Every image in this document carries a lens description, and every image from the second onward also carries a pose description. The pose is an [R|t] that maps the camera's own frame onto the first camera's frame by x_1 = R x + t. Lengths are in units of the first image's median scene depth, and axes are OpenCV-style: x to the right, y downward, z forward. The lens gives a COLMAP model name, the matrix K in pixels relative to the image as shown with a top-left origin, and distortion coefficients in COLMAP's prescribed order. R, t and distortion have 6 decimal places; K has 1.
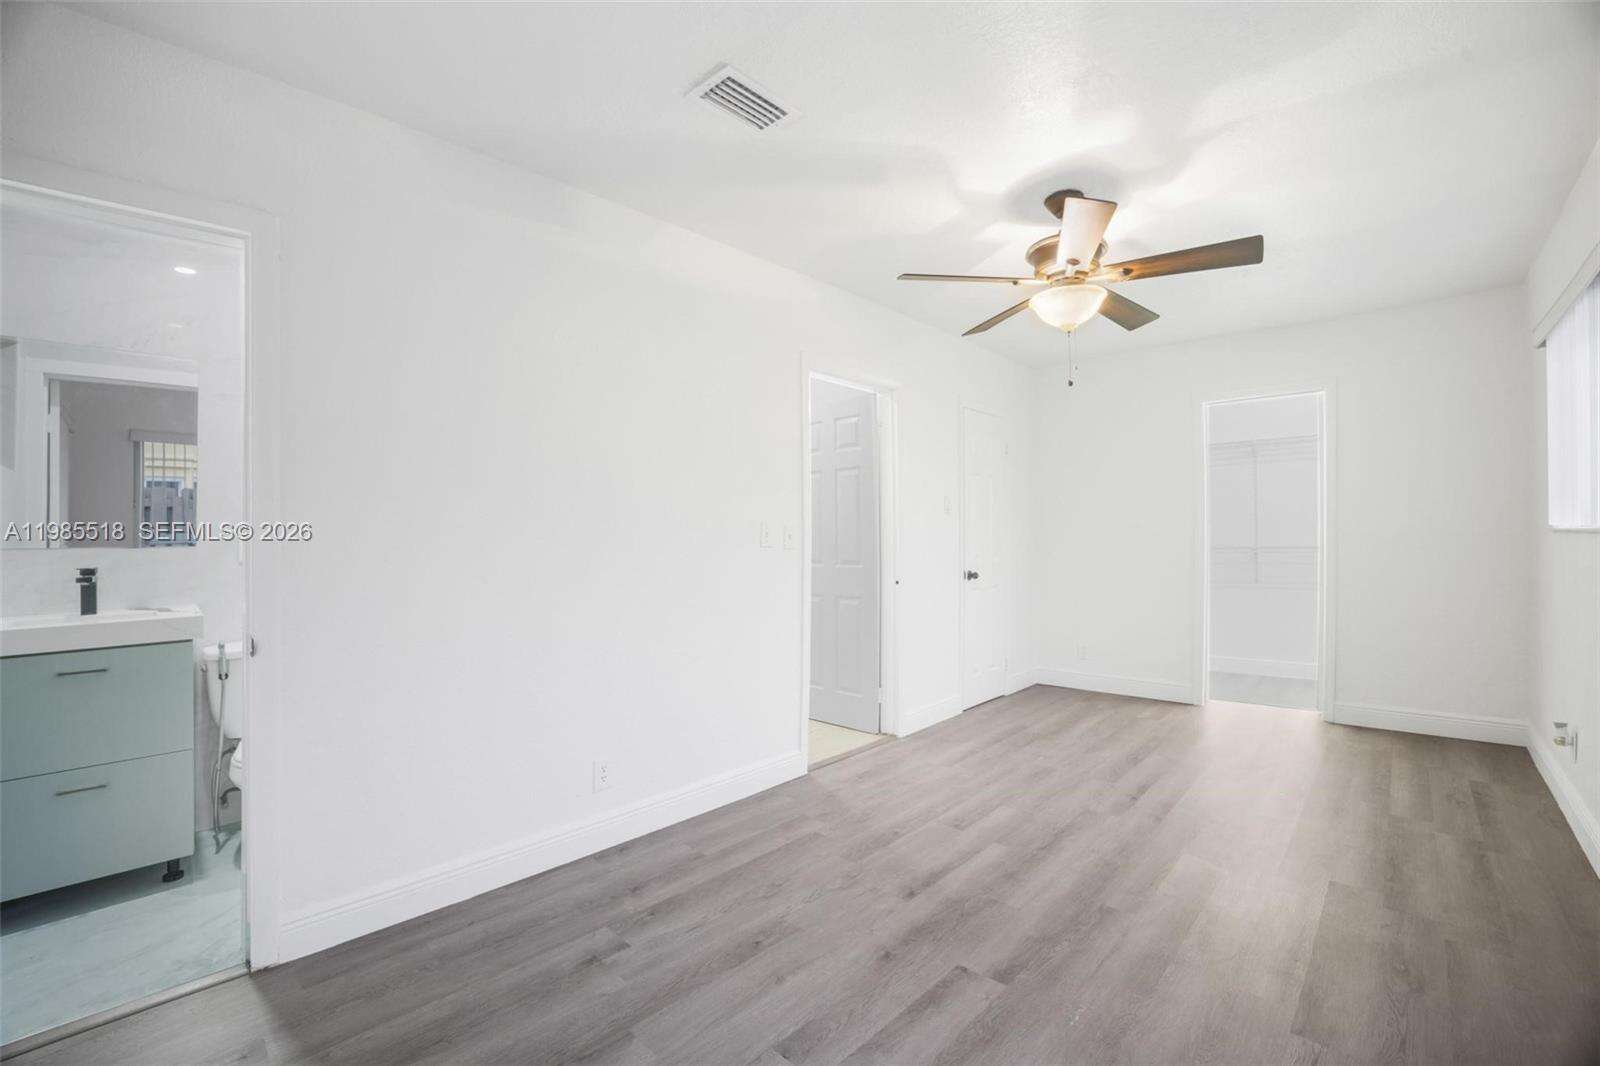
lens RADIAL K [[721.9, 0, 825.4], [0, 721.9, 537.4], [0, 0, 1]] dist [-0.039380, 0.000584]
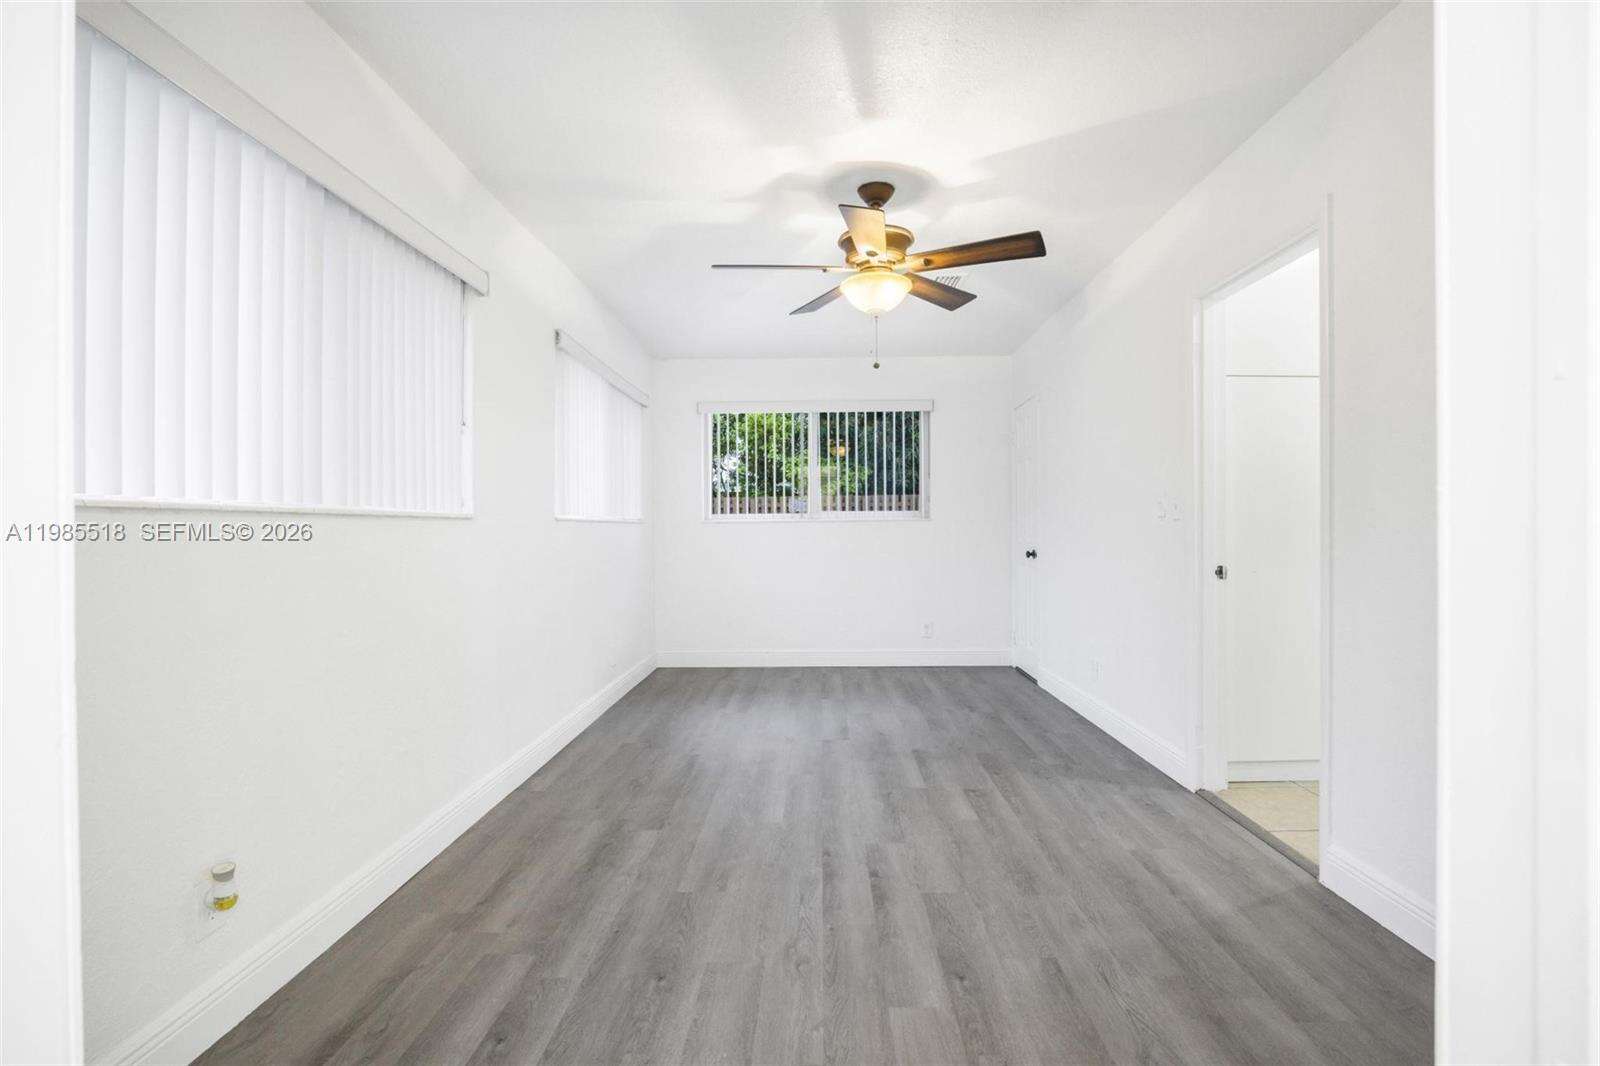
lens RADIAL K [[753.0, 0, 801.4], [0, 753.0, 497.1], [0, 0, 1]] dist [-0.044011, 0.000479]
pose [[-0.779863, -0.012482, -0.625826, 0.976022], [0.016018, 0.999076, -0.039887, 0.016202], [0.625746, -0.041131, -0.778942, 1.571130]]
